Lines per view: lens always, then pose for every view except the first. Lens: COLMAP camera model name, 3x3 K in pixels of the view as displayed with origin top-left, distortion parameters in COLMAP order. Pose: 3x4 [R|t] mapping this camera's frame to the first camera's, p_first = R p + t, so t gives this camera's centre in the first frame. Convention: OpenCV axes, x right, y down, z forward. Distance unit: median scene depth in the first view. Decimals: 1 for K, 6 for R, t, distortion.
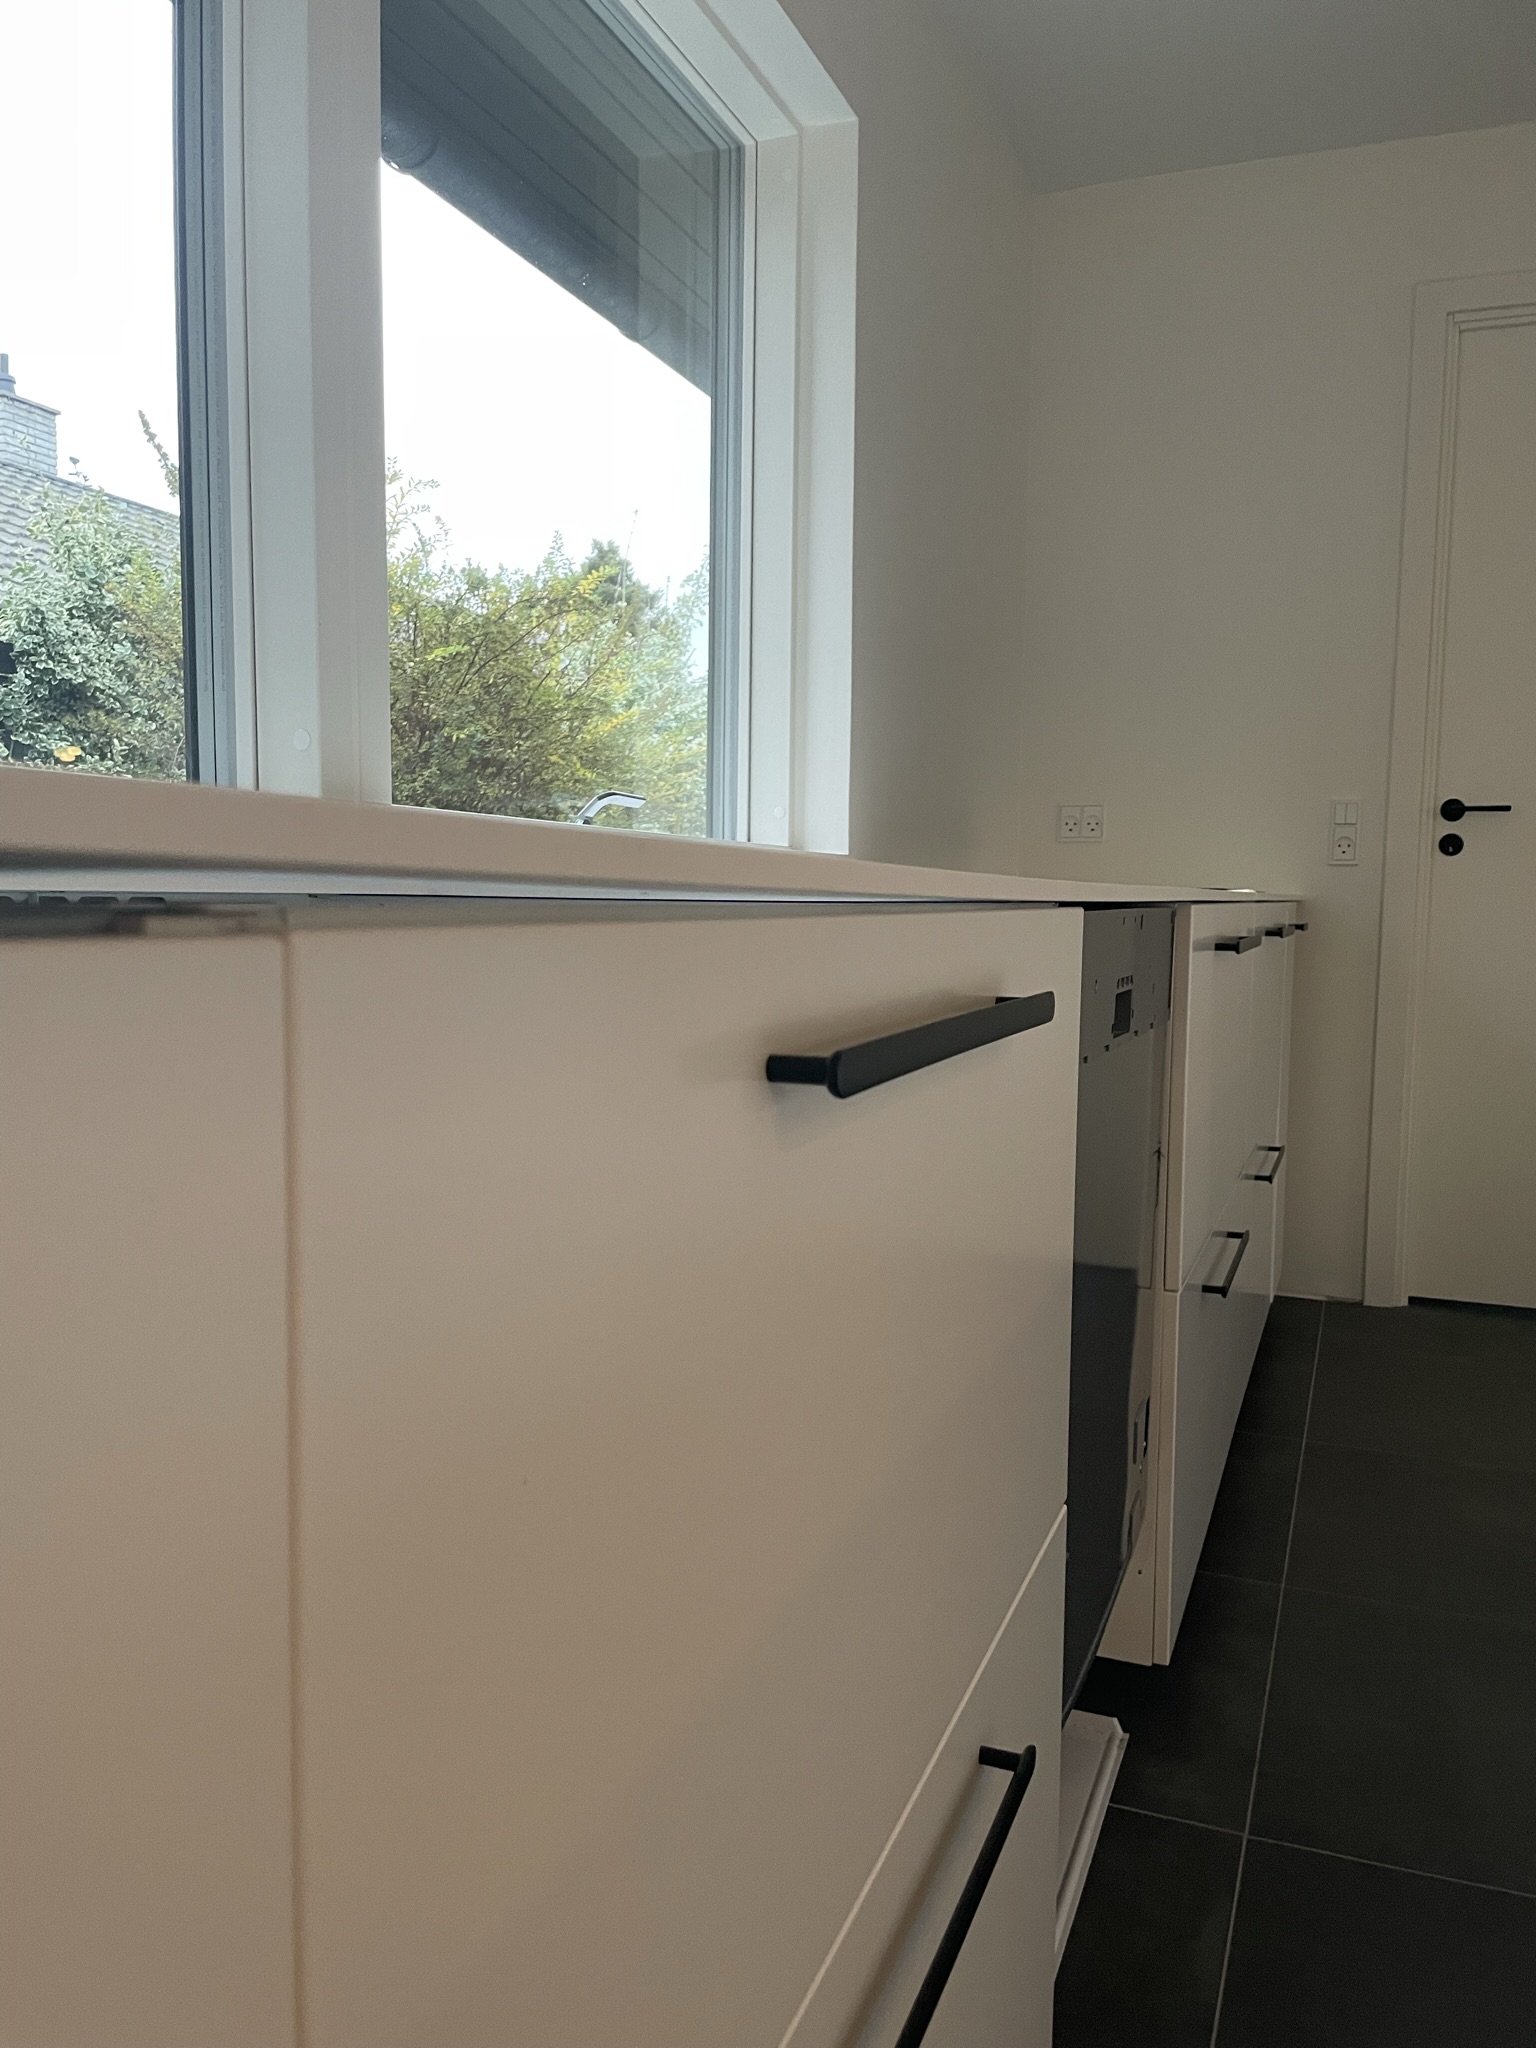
lens RADIAL K [[1573.8, 0, 766.6], [0, 1573.8, 1028.4], [0, 0, 1]] dist [0.066725, -0.096653]
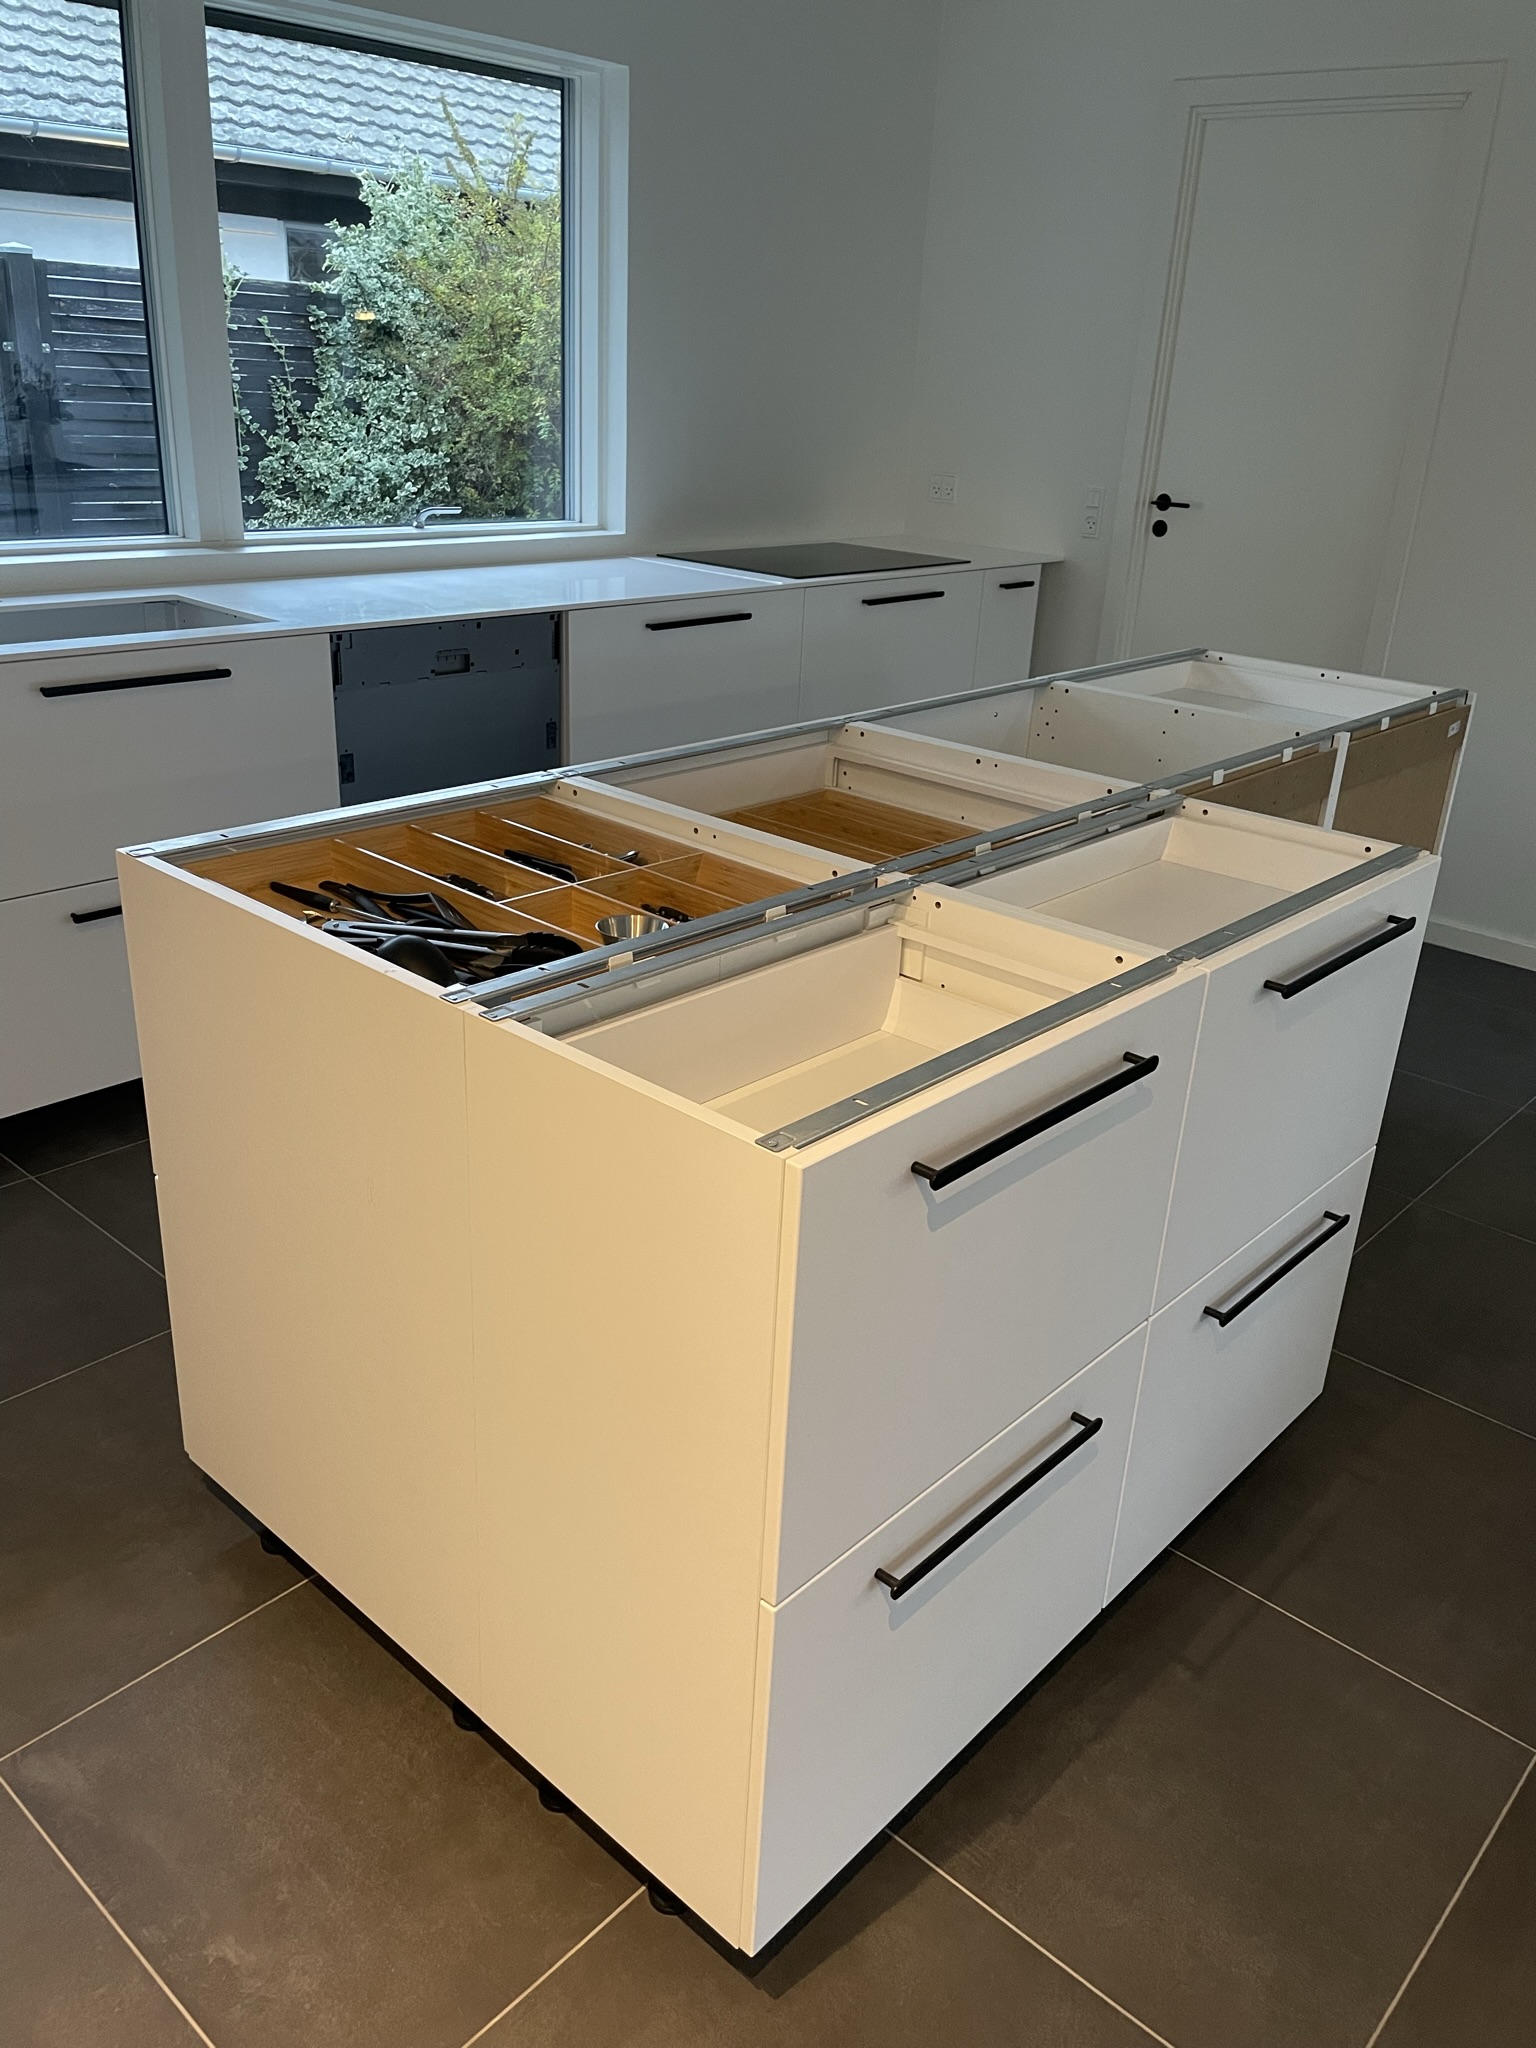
lens RADIAL K [[1573.8, 0, 760.9], [0, 1573.8, 1066.7], [0, 0, 1]] dist [0.066725, -0.096653]
pose [[0.935963, 0.175512, -0.305237, 0.456369], [-0.071411, 0.943512, 0.323551, -0.071440], [0.344782, -0.281034, 0.895626, -0.378758]]
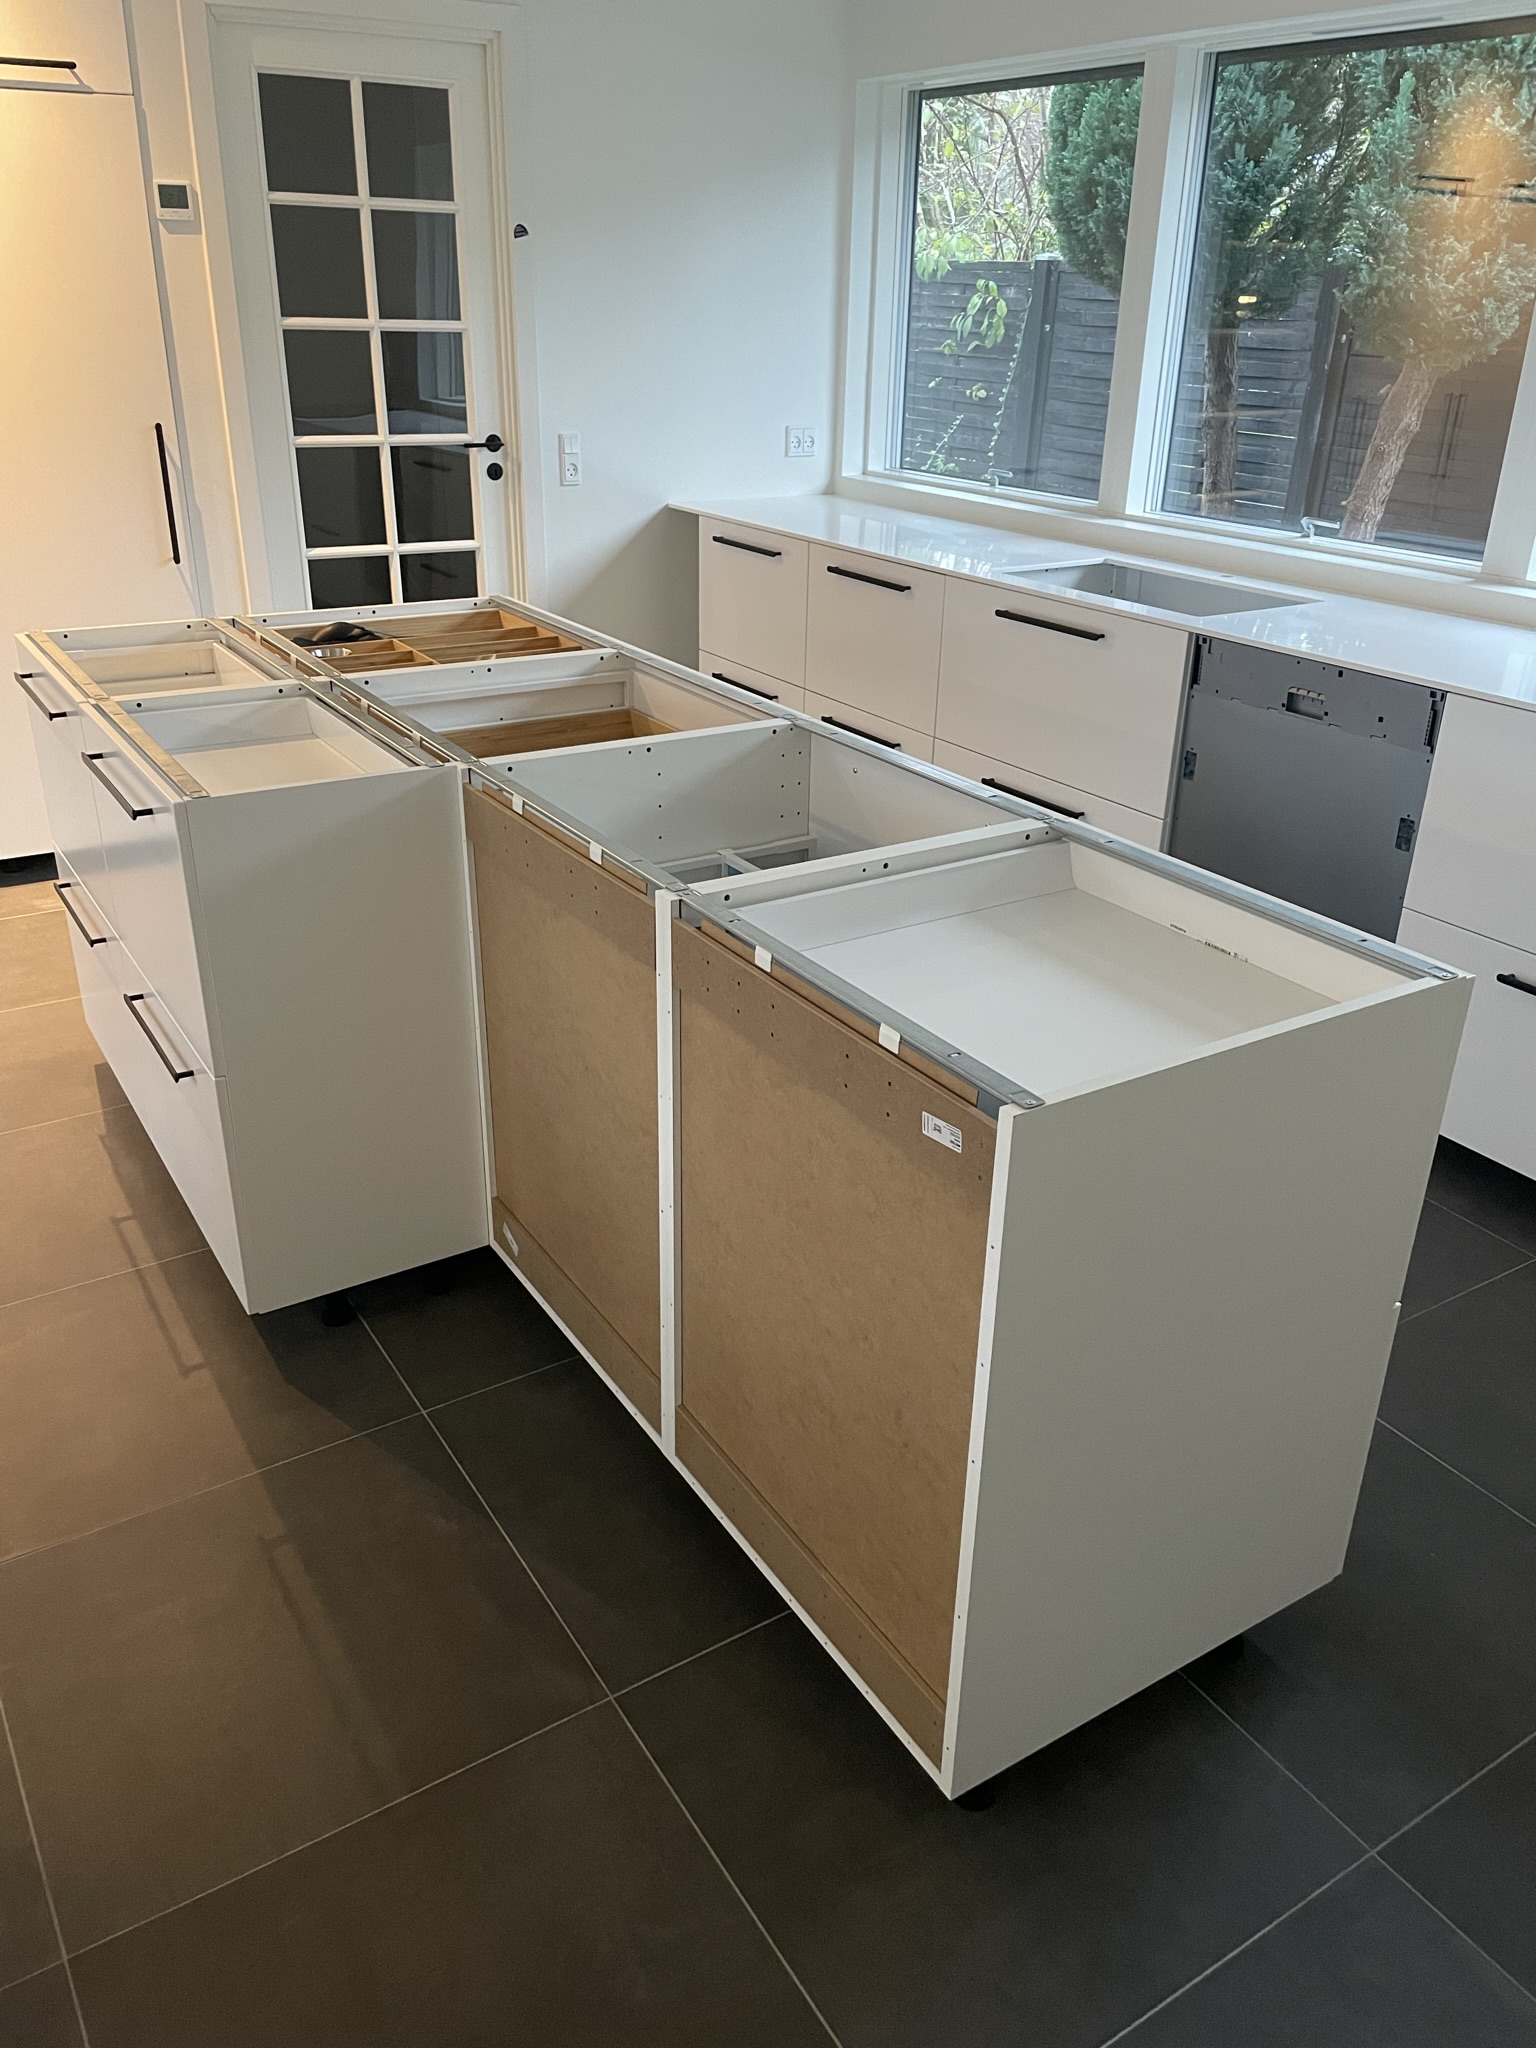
lens RADIAL K [[1573.8, 0, 775.4], [0, 1573.8, 1031.4], [0, 0, 1]] dist [0.066725, -0.096653]
pose [[-0.597485, 0.322066, -0.734361, 0.931913], [-0.090690, 0.882782, 0.460945, -0.232613], [0.796736, 0.342007, -0.498241, 1.045856]]
